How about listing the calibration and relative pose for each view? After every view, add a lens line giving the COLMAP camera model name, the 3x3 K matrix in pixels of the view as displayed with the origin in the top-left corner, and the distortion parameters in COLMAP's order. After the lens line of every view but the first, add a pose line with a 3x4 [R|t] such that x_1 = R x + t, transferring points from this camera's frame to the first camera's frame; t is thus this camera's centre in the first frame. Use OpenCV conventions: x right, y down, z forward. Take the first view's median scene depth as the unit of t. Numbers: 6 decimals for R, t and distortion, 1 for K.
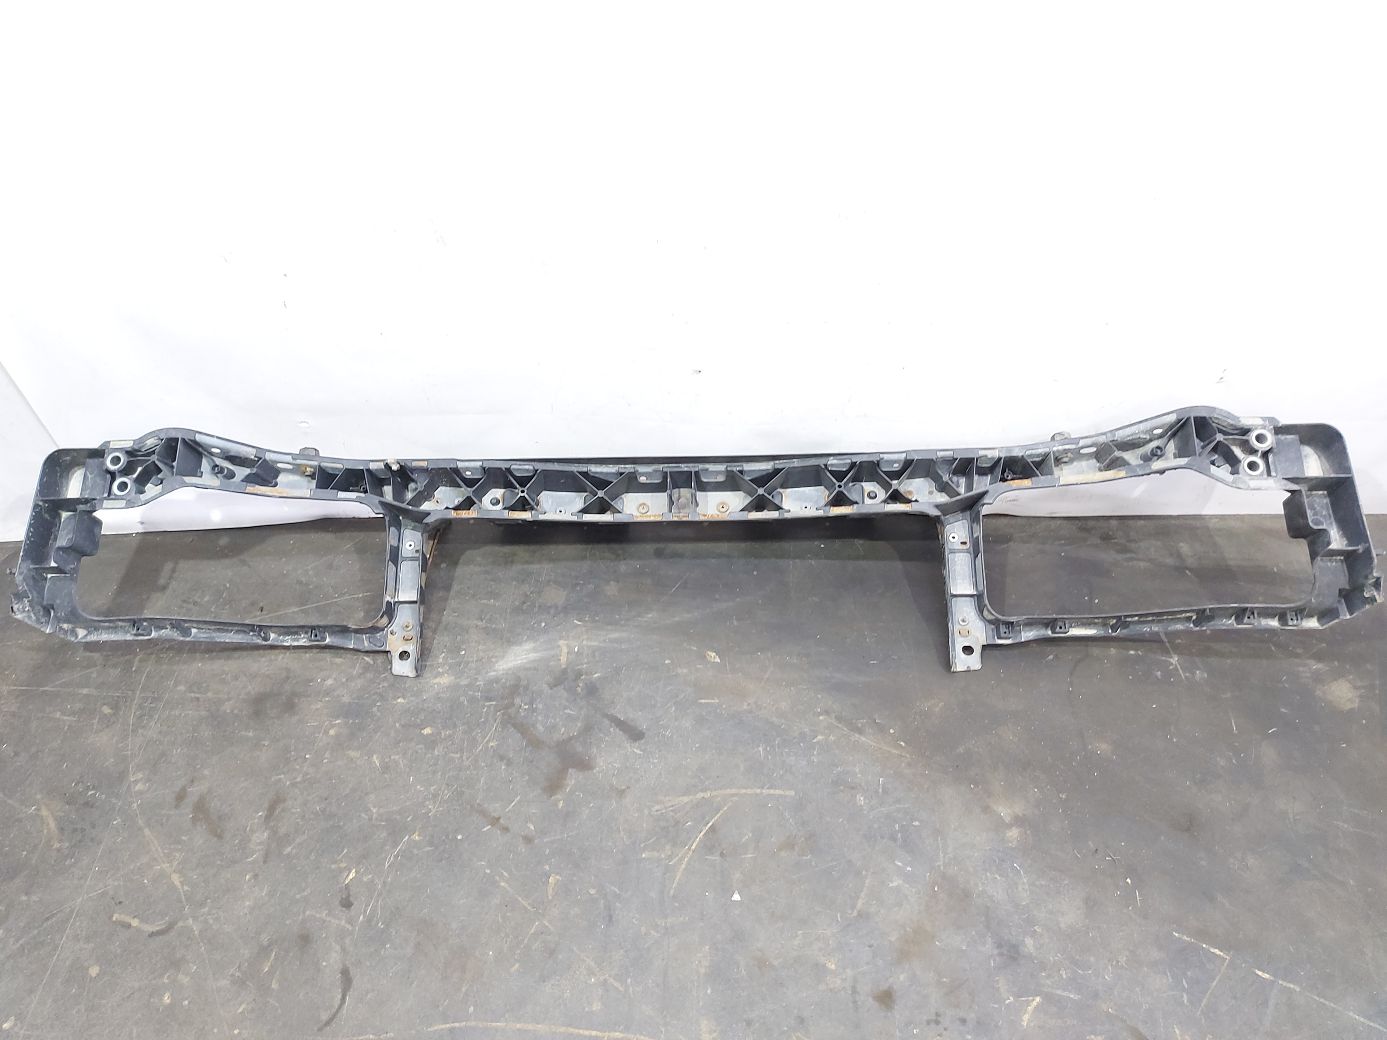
lens RADIAL K [[997.7, 0, 693.5], [0, 997.7, 520.0], [0, 0, 1]] dist [0.086346, -0.119369]
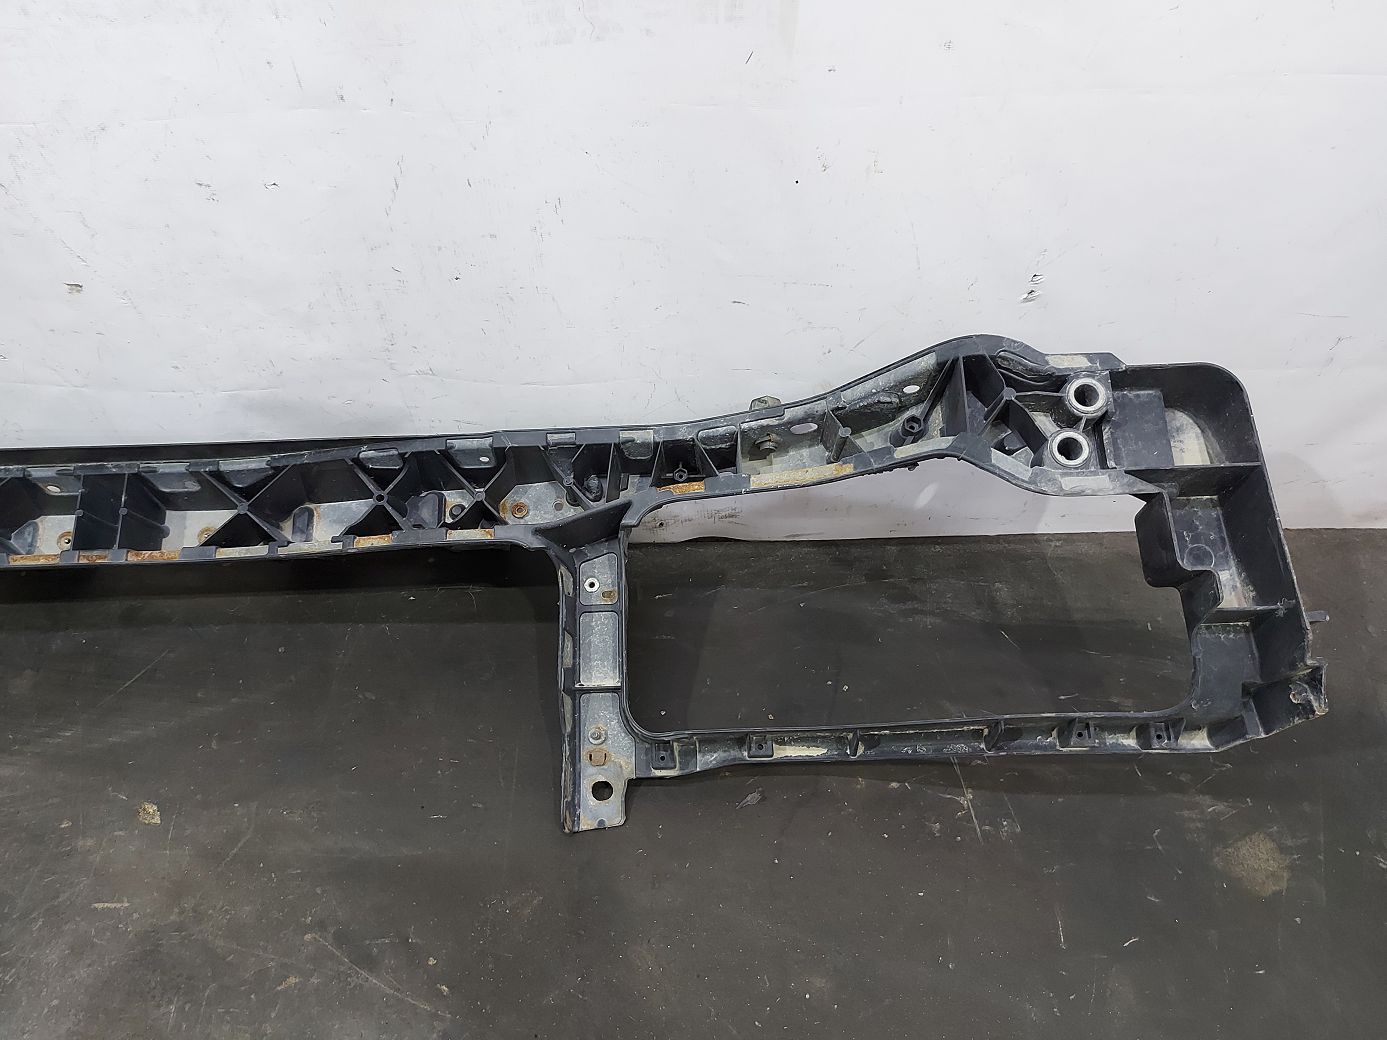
lens RADIAL K [[1009.0, 0, 691.8], [0, 1009.0, 521.9], [0, 0, 1]] dist [0.087916, -0.129272]
pose [[0.999271, -0.017253, 0.034050, 0.305038], [0.017360, 0.999845, -0.002845, -0.016166], [-0.033995, 0.003434, 0.999416, 0.437118]]
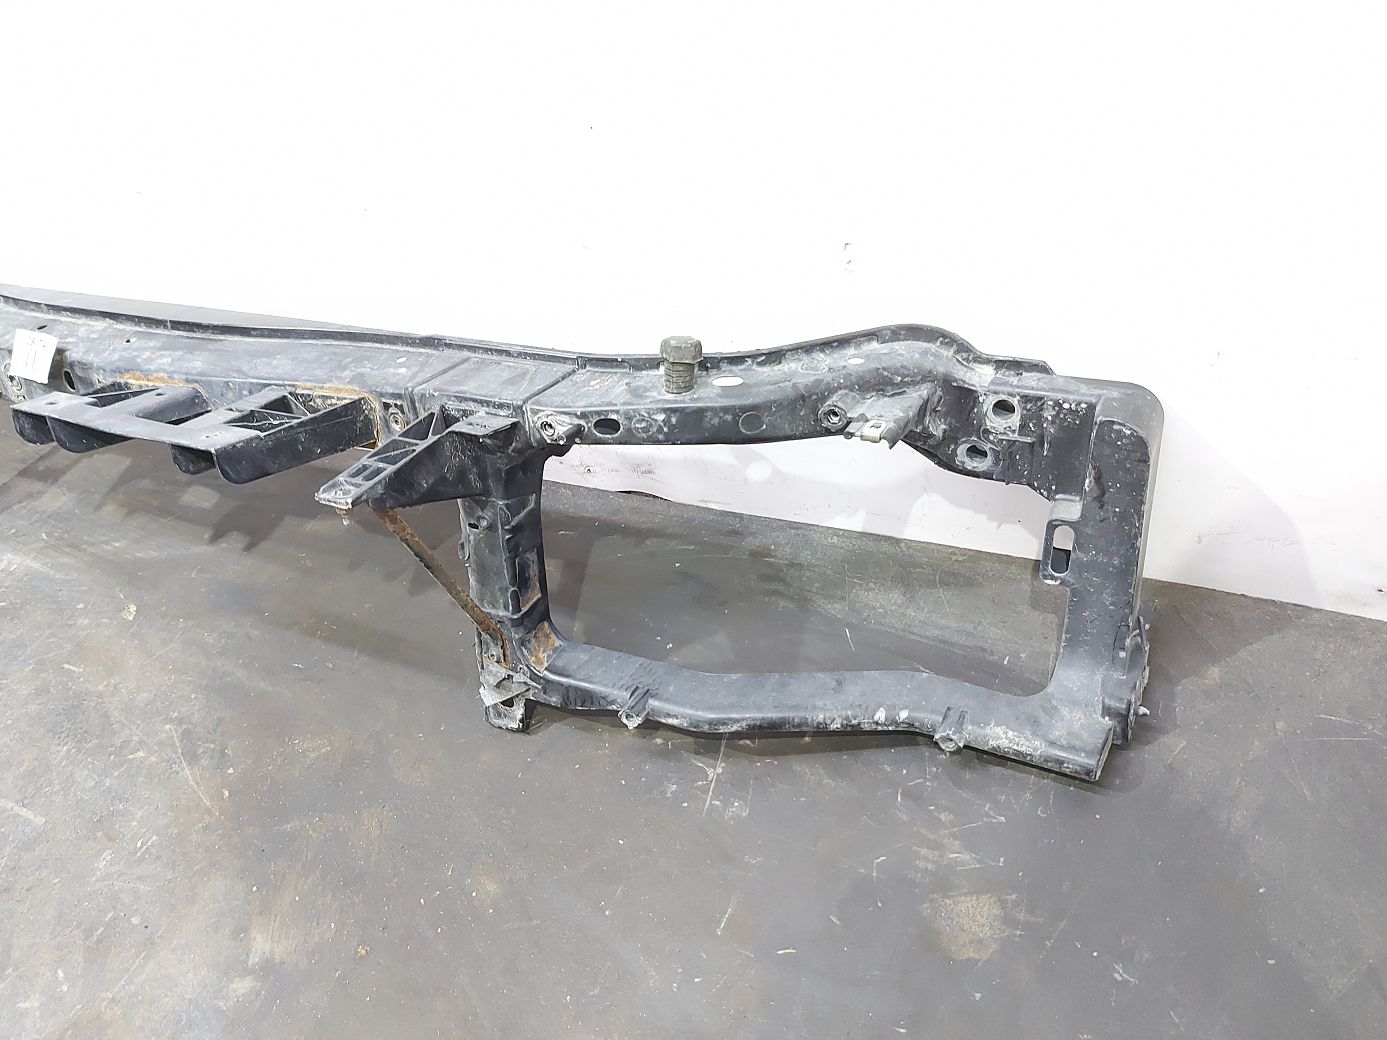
lens RADIAL K [[1023.7, 0, 693.5], [0, 1023.7, 520.0], [0, 0, 1]] dist [0.065106, -0.092170]
pose [[0.924682, 0.165490, -0.342895, 0.629673], [-0.173782, 0.984762, 0.006637, 0.001366], [0.338768, 0.053452, 0.939350, 0.461906]]
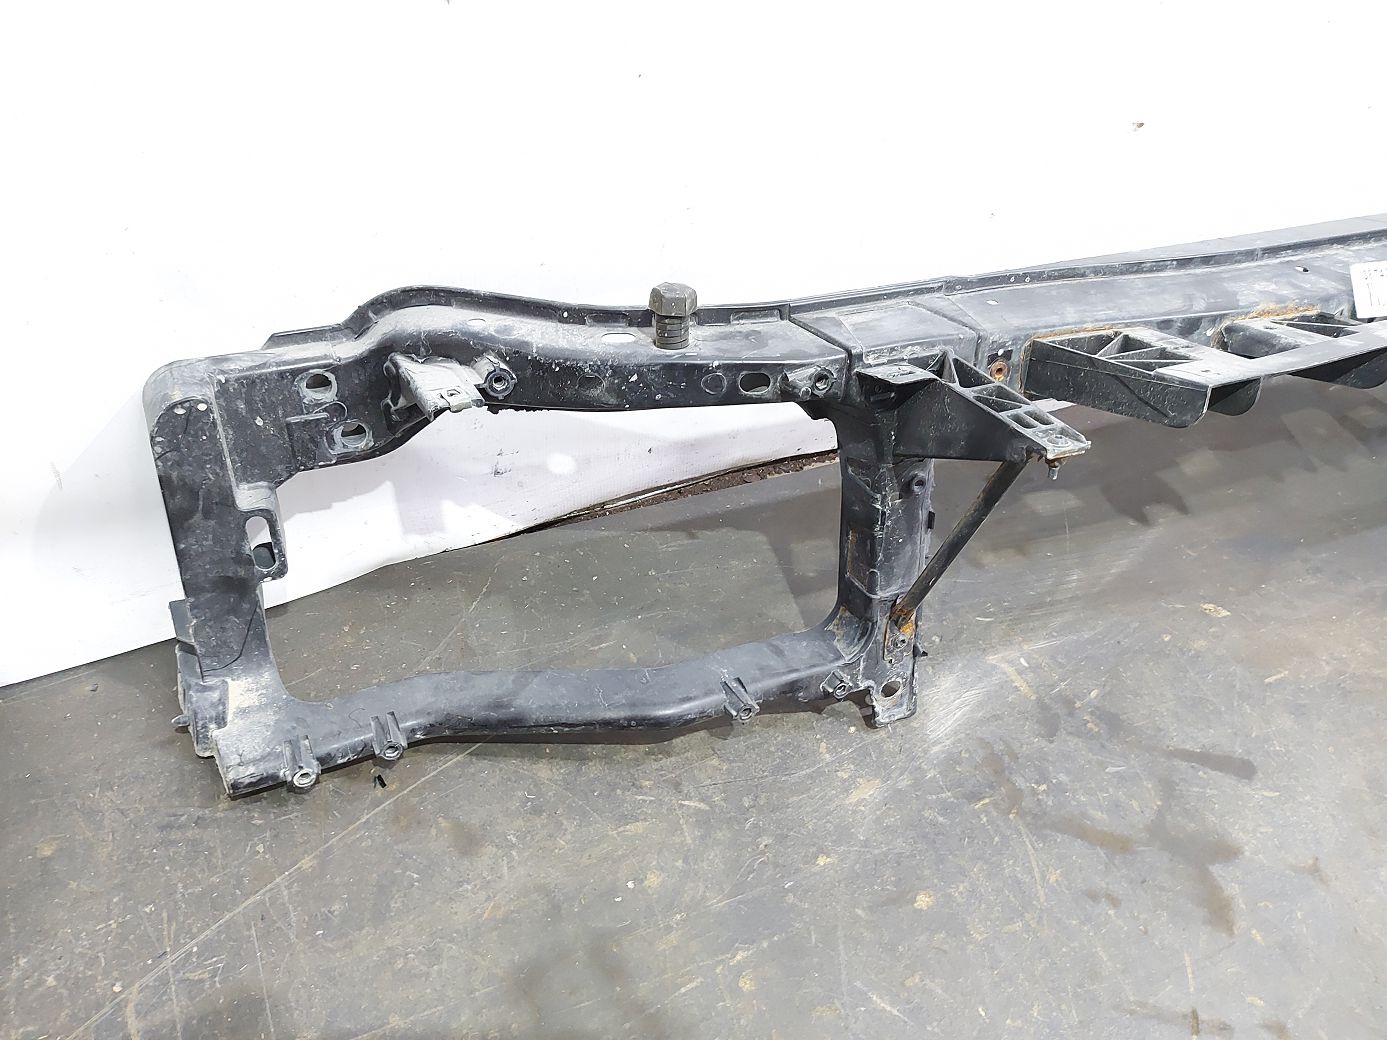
lens RADIAL K [[1023.7, 0, 693.5], [0, 1023.7, 520.0], [0, 0, 1]] dist [0.065106, -0.092170]
pose [[0.875340, -0.212629, 0.434244, -0.518173], [0.232286, 0.972615, 0.008007, 0.007994], [-0.424055, 0.093860, 0.900760, 0.582684]]
